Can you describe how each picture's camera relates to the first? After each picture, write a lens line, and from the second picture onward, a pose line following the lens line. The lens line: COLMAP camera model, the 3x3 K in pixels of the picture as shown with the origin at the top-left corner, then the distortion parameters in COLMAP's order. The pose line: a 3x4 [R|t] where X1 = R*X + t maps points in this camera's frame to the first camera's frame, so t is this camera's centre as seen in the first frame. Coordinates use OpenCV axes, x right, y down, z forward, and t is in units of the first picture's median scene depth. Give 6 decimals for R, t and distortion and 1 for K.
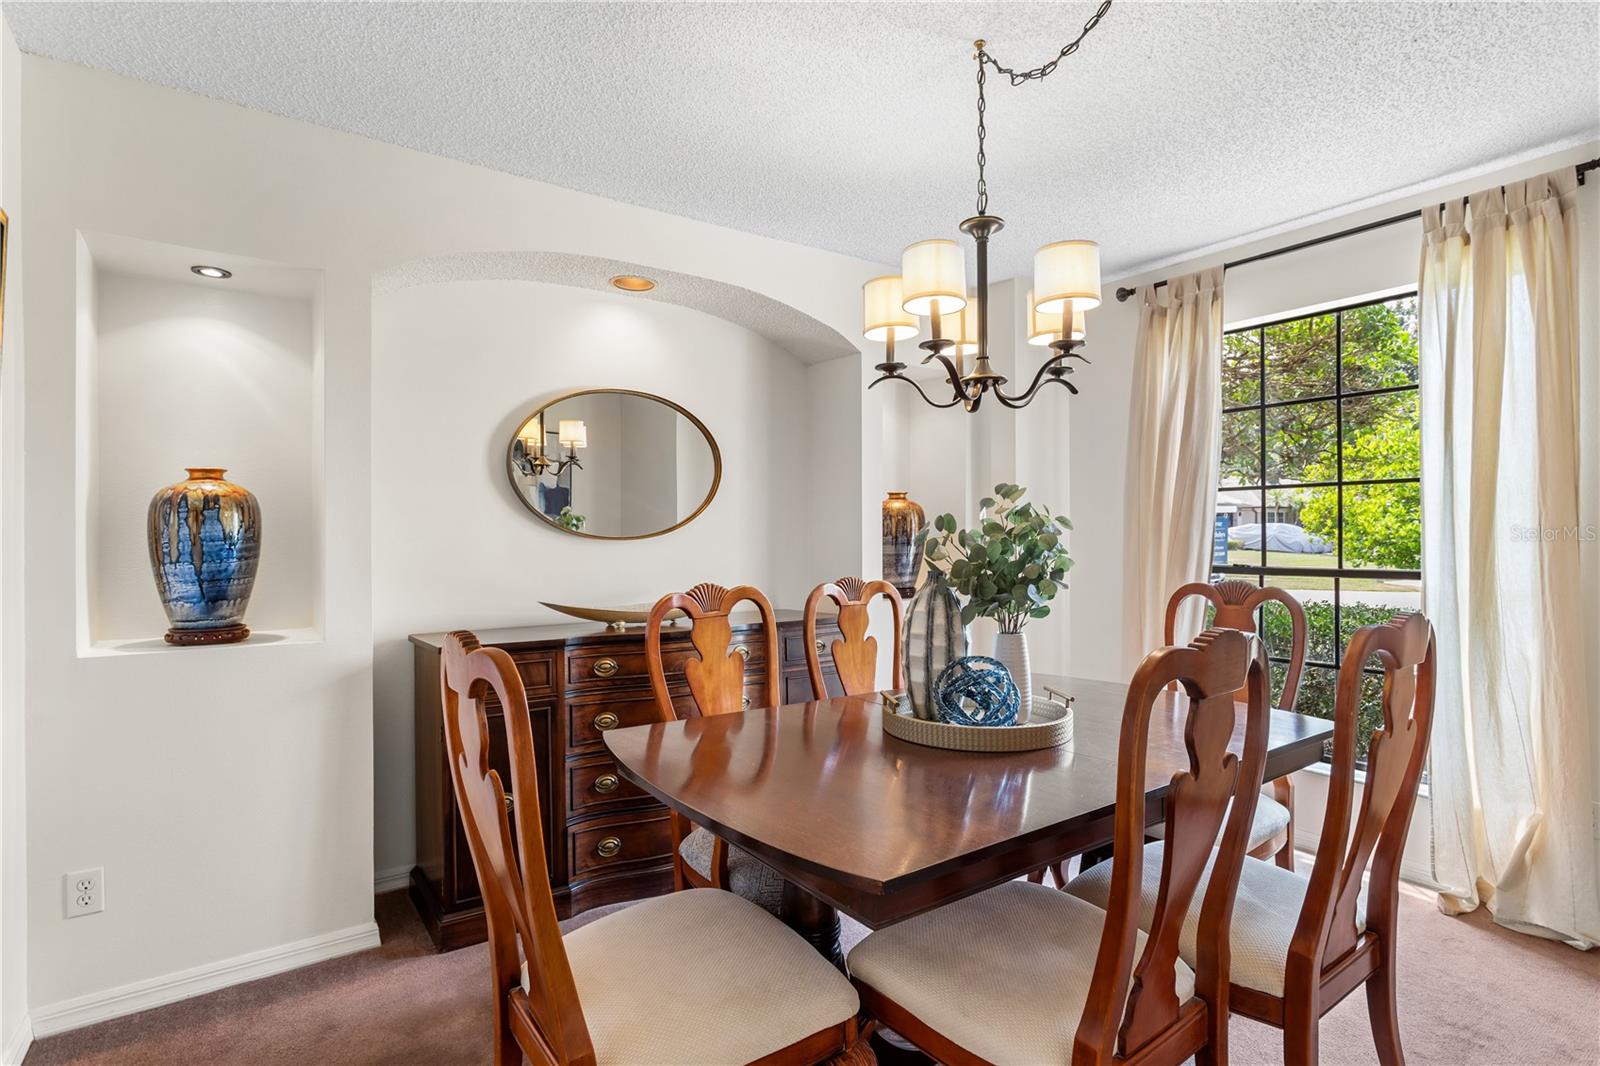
lens RADIAL K [[802.1, 0, 806.8], [0, 802.1, 537.2], [0, 0, 1]] dist [-0.000948, -0.000356]
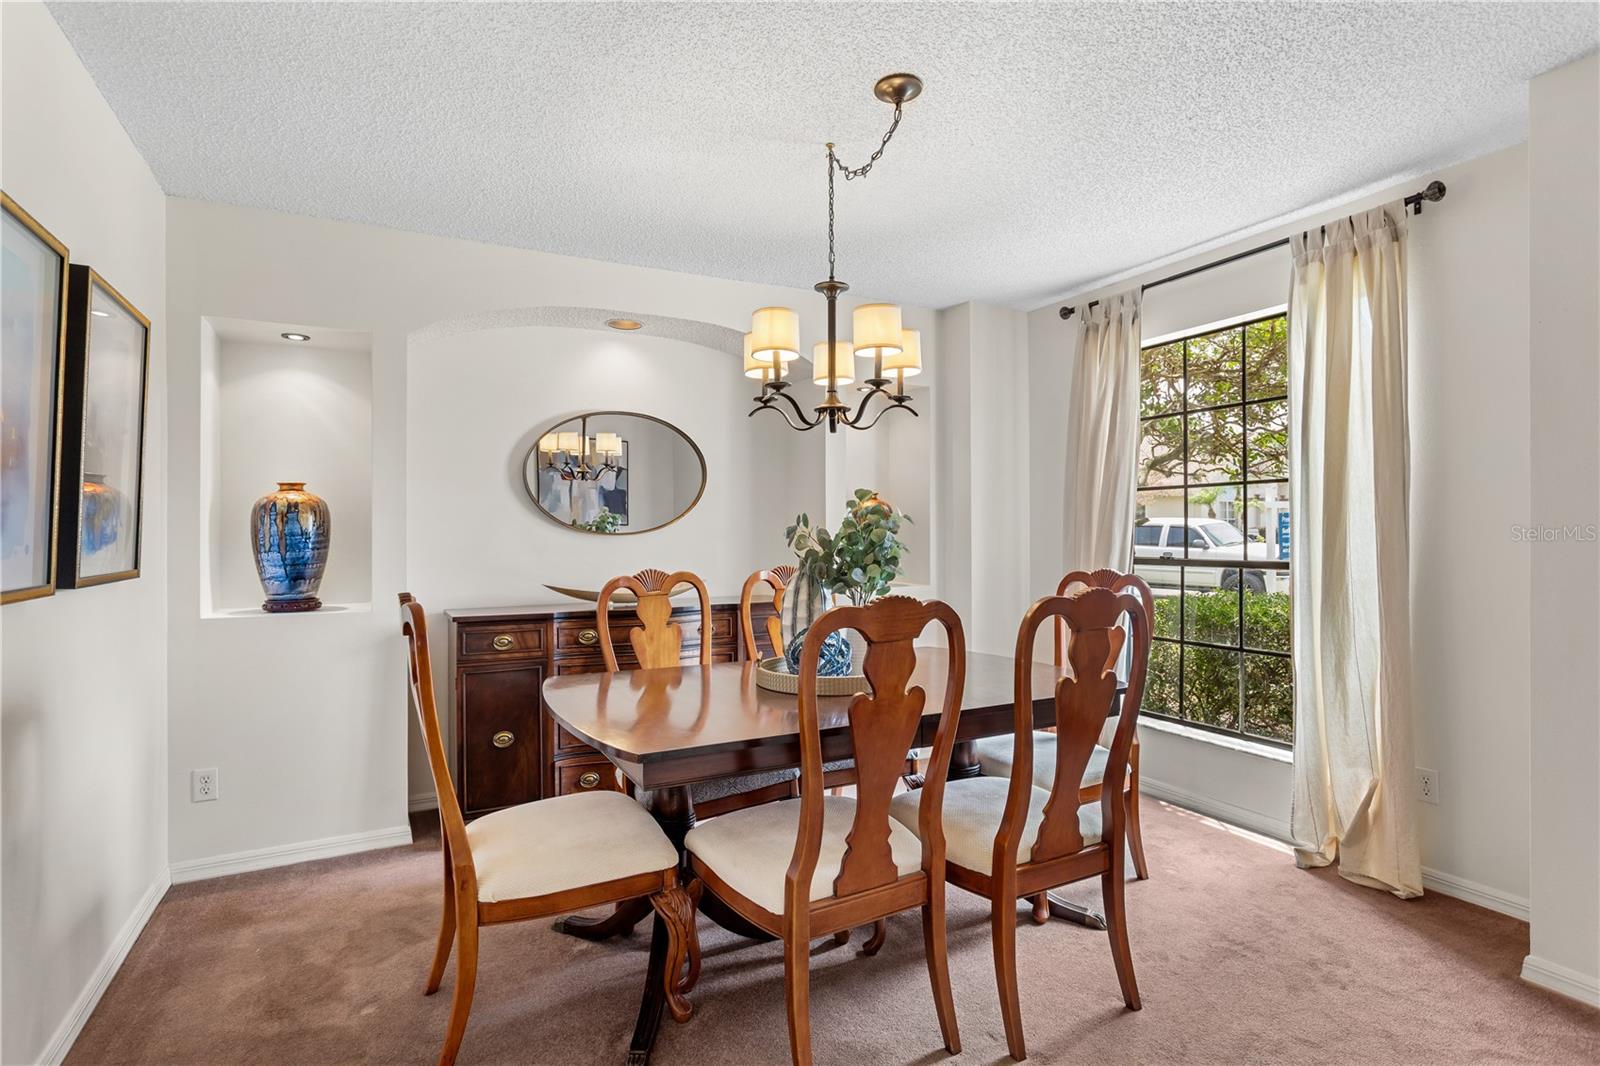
lens RADIAL K [[800.9, 0, 803.3], [0, 800.9, 530.2], [0, 0, 1]] dist [-0.001072, -0.000051]
pose [[0.991200, -0.002667, -0.132344, 0.284160], [0.001969, 0.999983, -0.005400, 0.003841], [0.132356, 0.005092, 0.991189, -0.223710]]
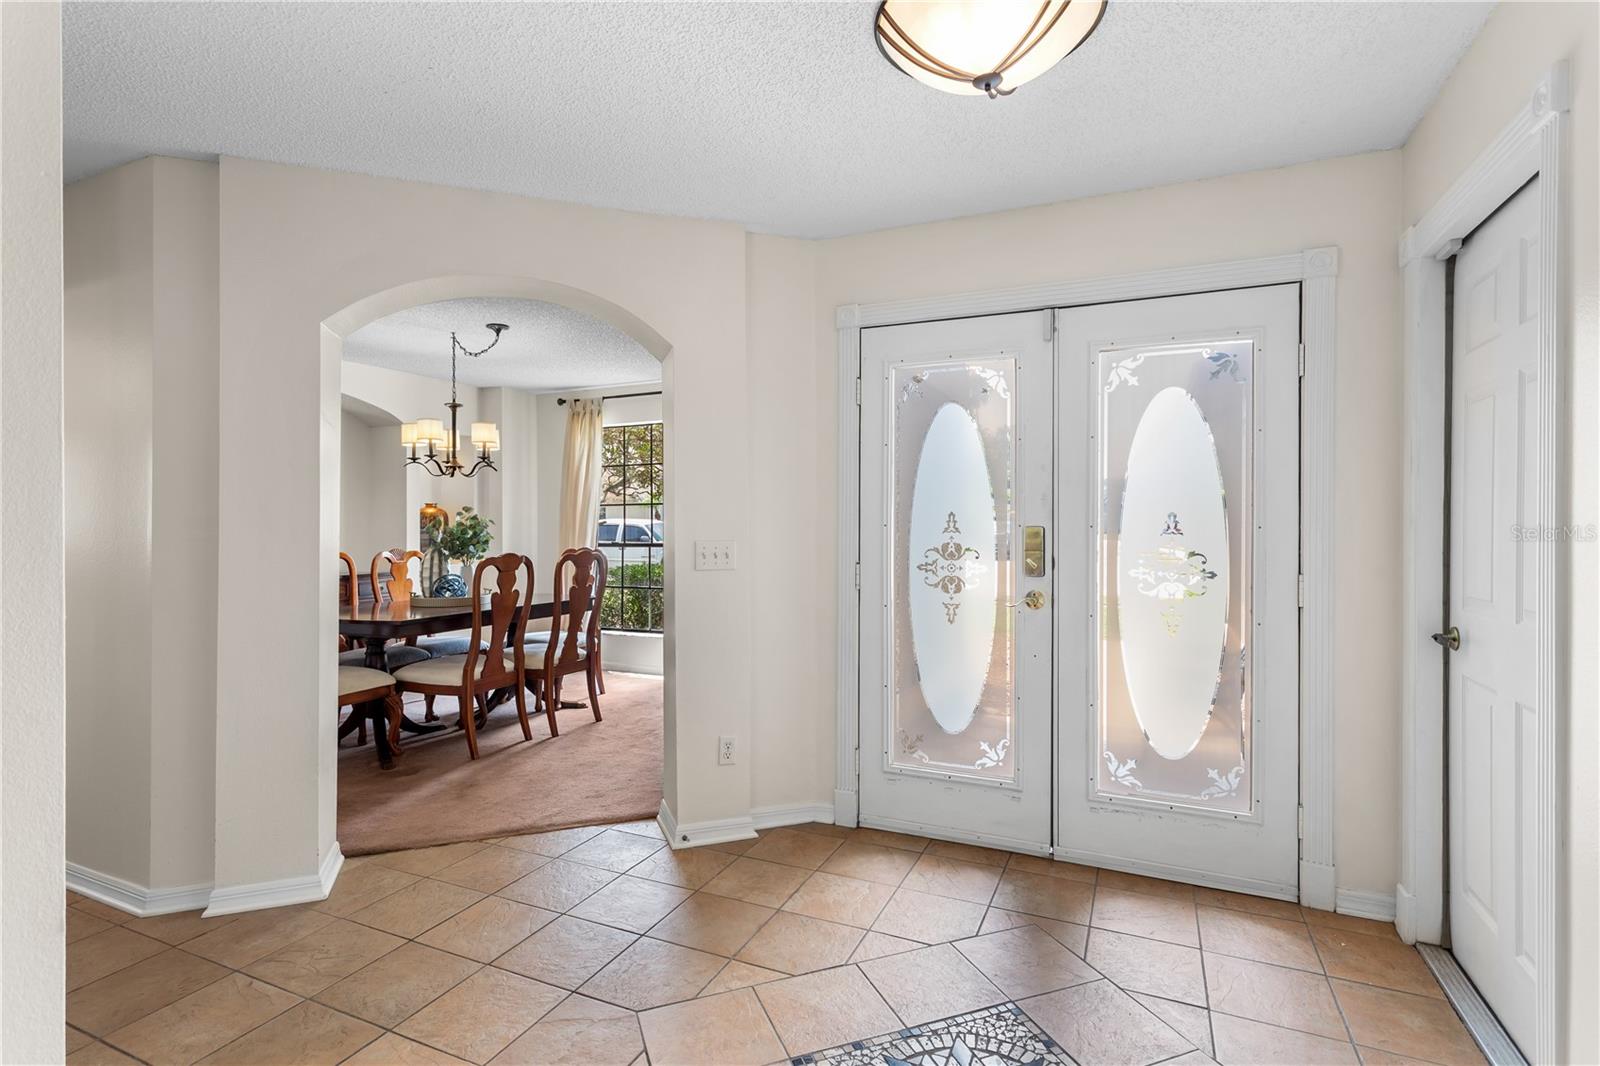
lens RADIAL K [[772.7, 0, 797.2], [0, 772.7, 527.8], [0, 0, 1]] dist [0.001609, 0.000413]
pose [[0.870697, -0.000208, 0.491820, -0.032023], [0.002657, 0.999987, -0.004281, 0.010894], [-0.491812, 0.005034, 0.870687, -1.377853]]
